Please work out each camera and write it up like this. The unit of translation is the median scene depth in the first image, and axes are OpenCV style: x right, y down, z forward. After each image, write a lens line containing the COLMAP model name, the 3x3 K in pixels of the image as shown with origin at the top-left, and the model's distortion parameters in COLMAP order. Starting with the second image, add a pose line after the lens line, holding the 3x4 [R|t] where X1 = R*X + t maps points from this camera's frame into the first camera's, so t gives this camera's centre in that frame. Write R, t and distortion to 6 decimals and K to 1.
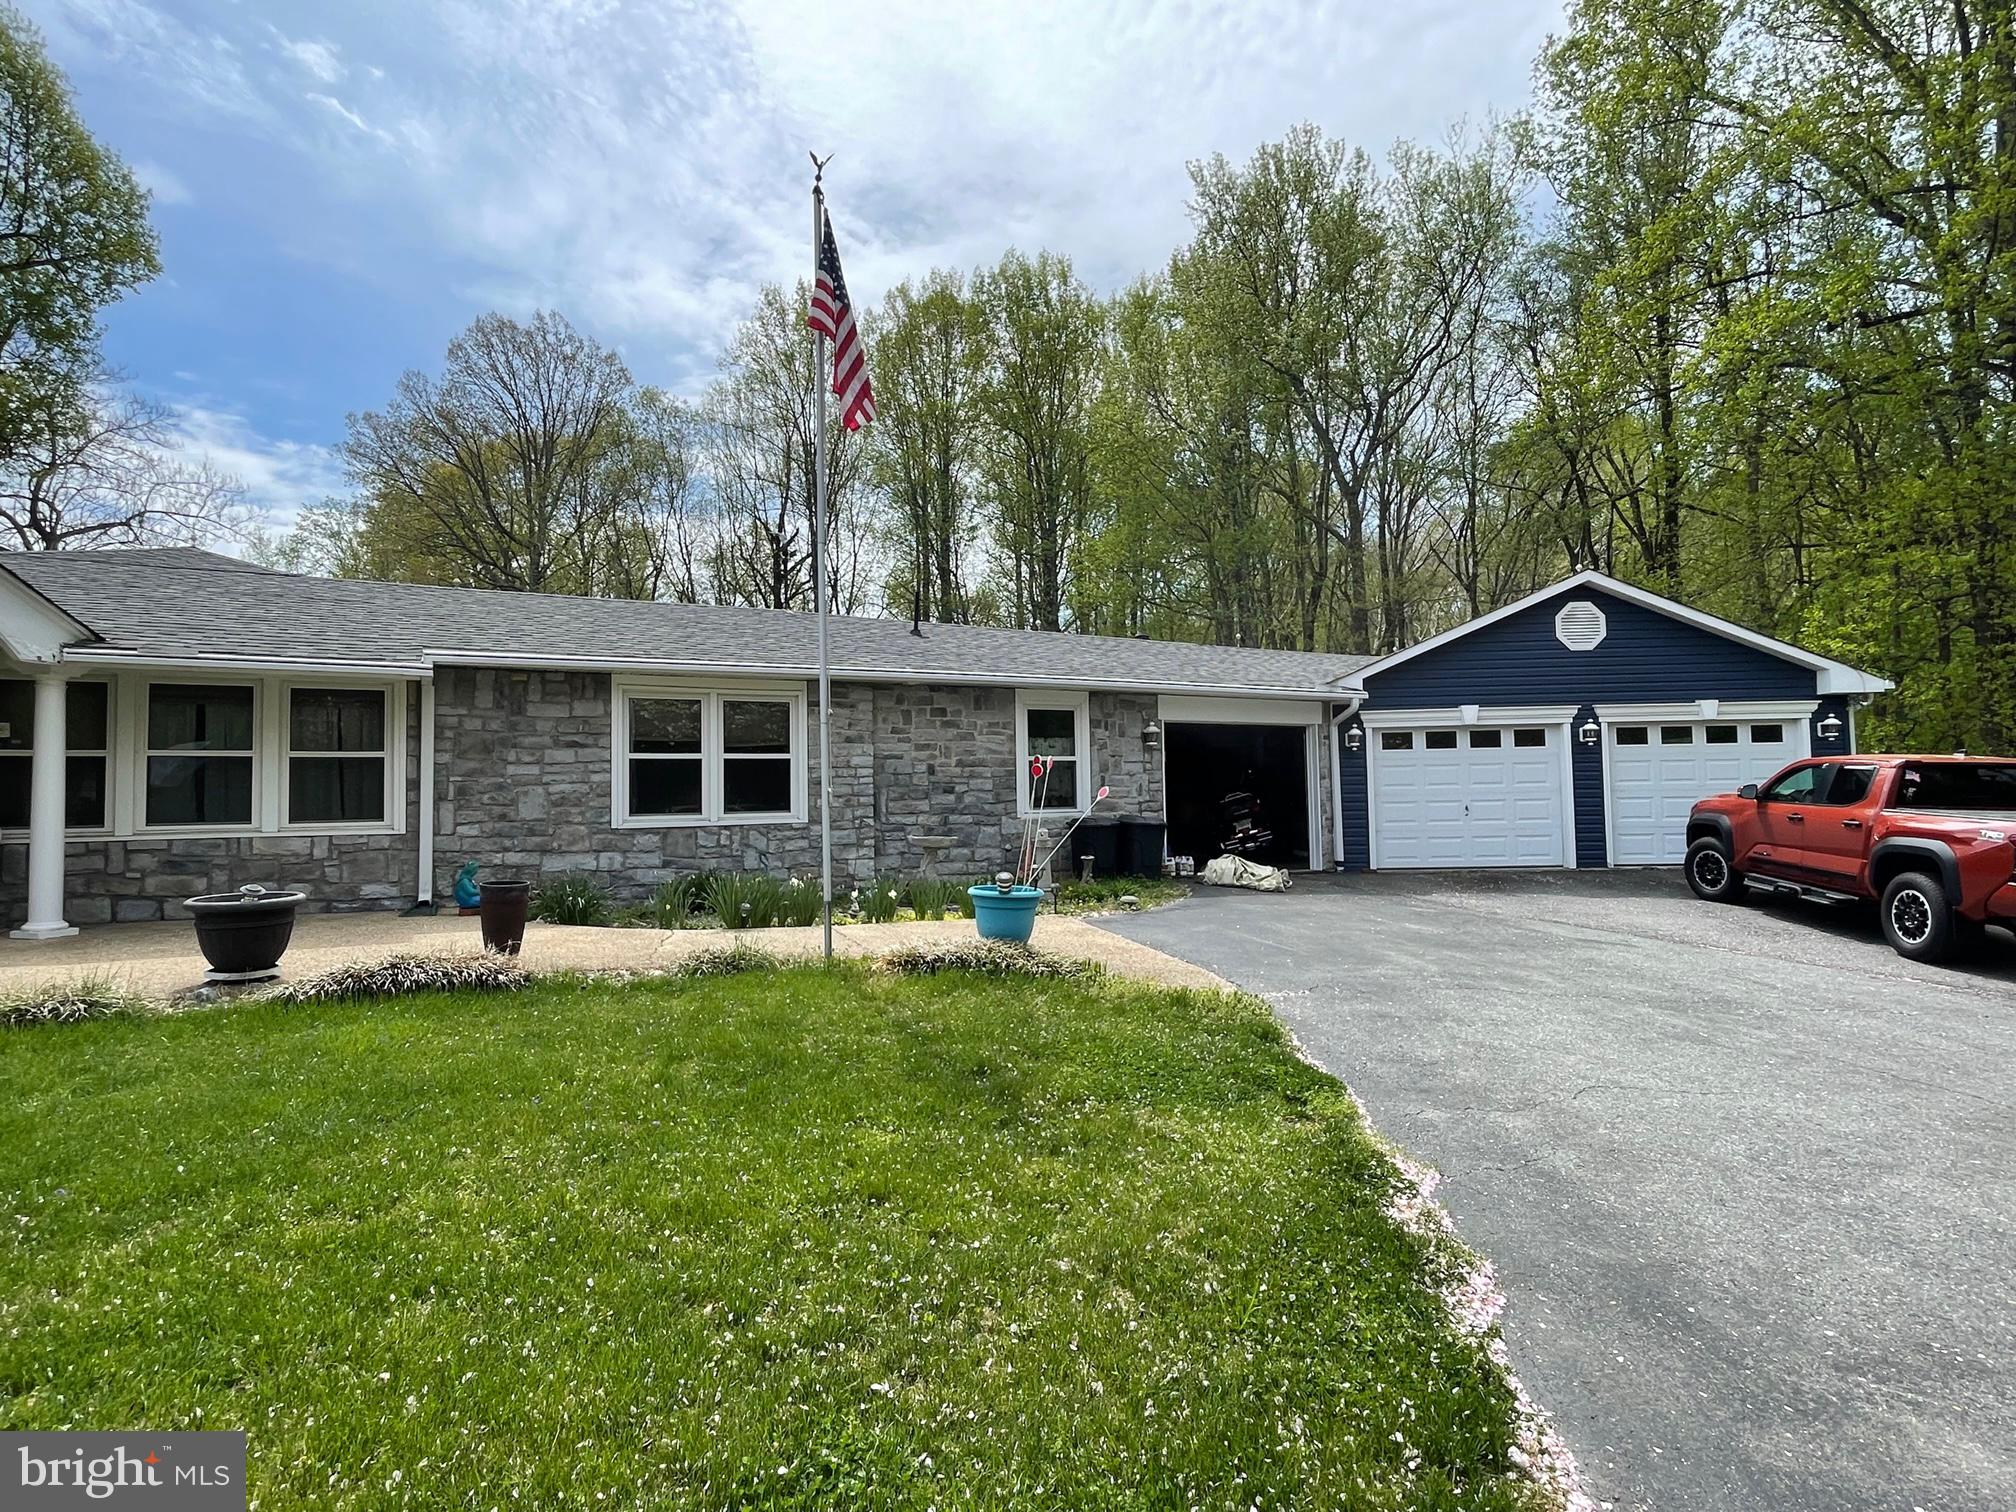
lens RADIAL K [[1045.7, 0, 994.4], [0, 1045.7, 747.4], [0, 0, 1]] dist [-0.000502, -0.000549]
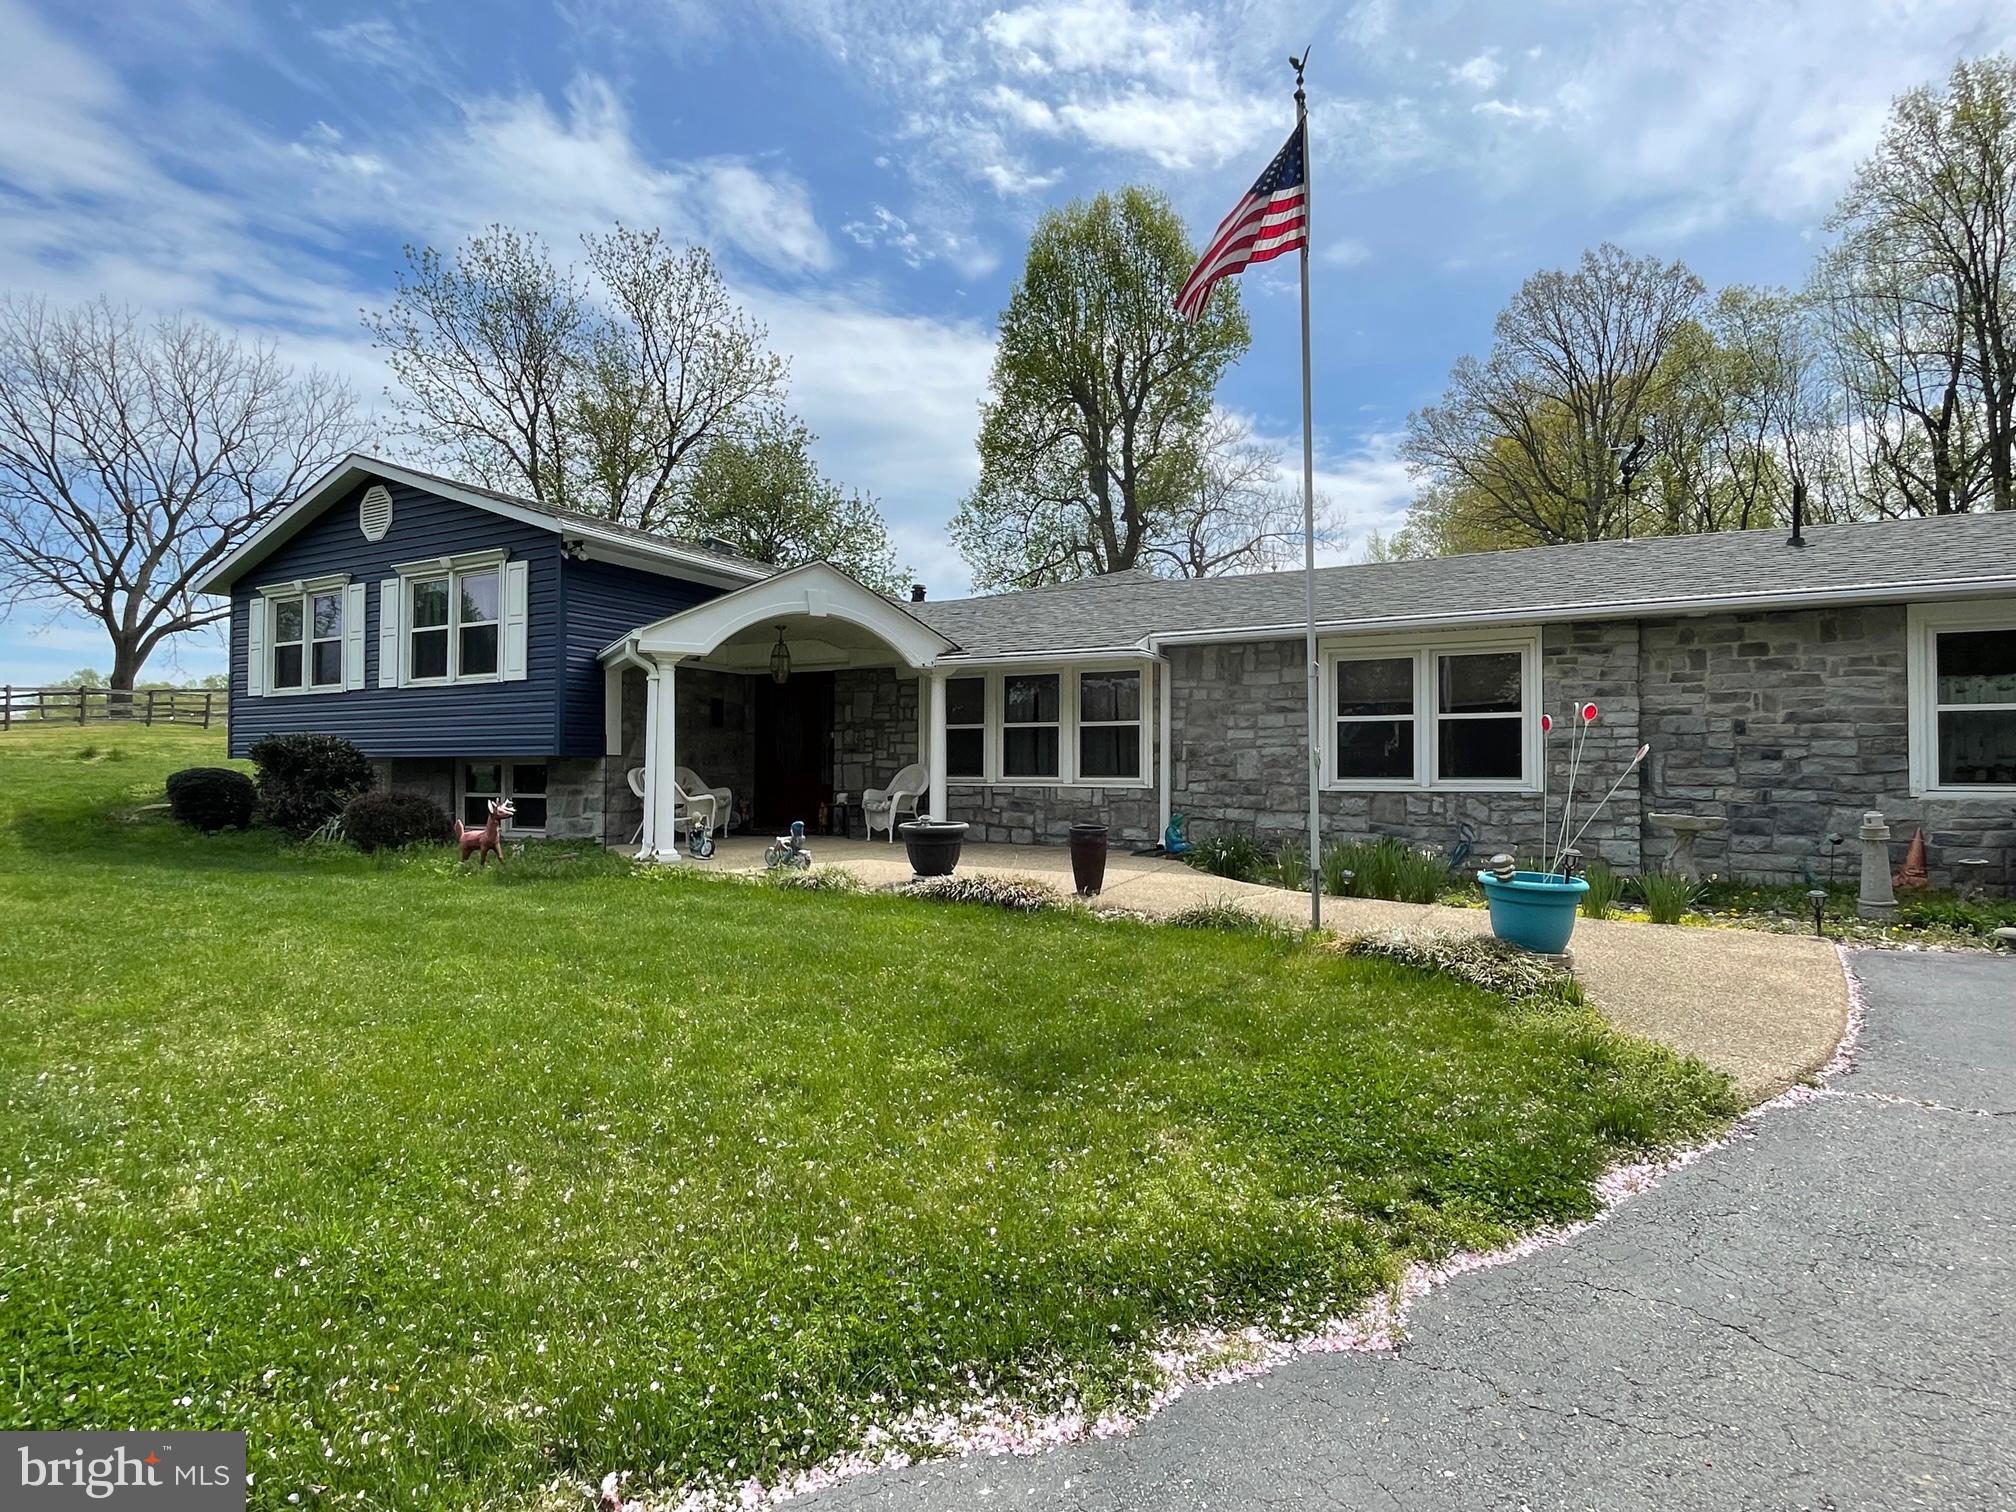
lens RADIAL K [[1039.6, 0, 1002.0], [0, 1039.6, 758.3], [0, 0, 1]] dist [-0.004209, -0.000041]
pose [[0.552627, 0.005614, -0.833410, 0.268284], [0.026699, 0.999345, 0.024436, 0.011238], [0.833001, -0.035755, 0.552115, 0.156874]]
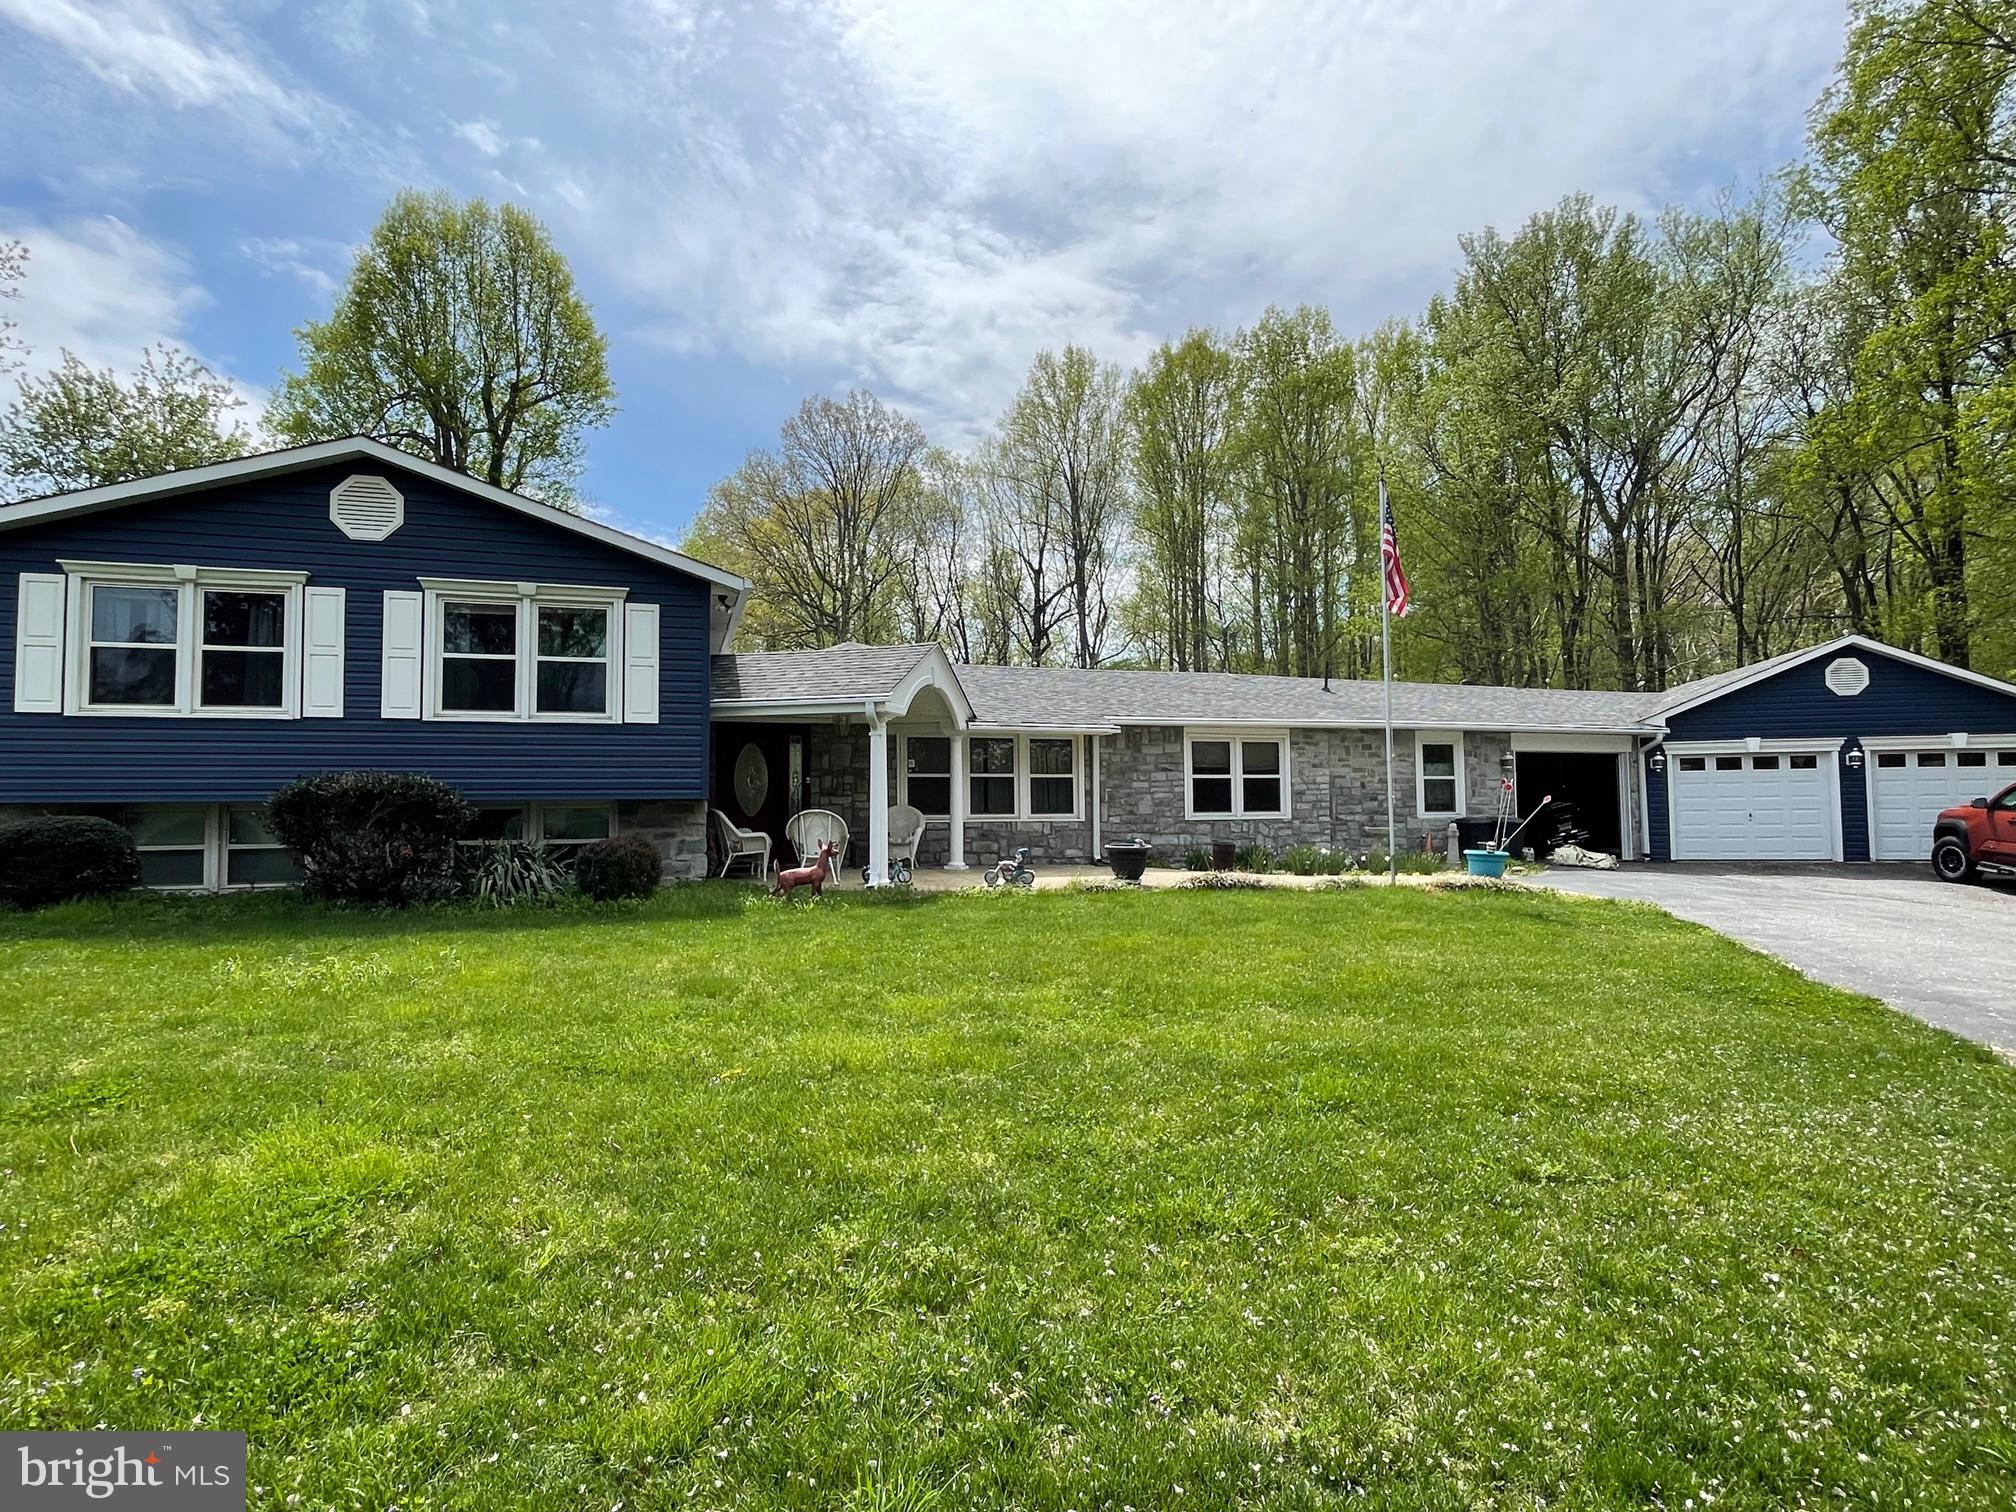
lens RADIAL K [[1039.6, 0, 1002.0], [0, 1039.6, 758.3], [0, 0, 1]] dist [-0.004209, -0.000041]
pose [[0.983349, -0.000736, -0.181726, -0.305200], [0.000562, 0.999999, -0.001010, -0.016540], [0.181726, 0.000891, 0.983349, -0.585980]]
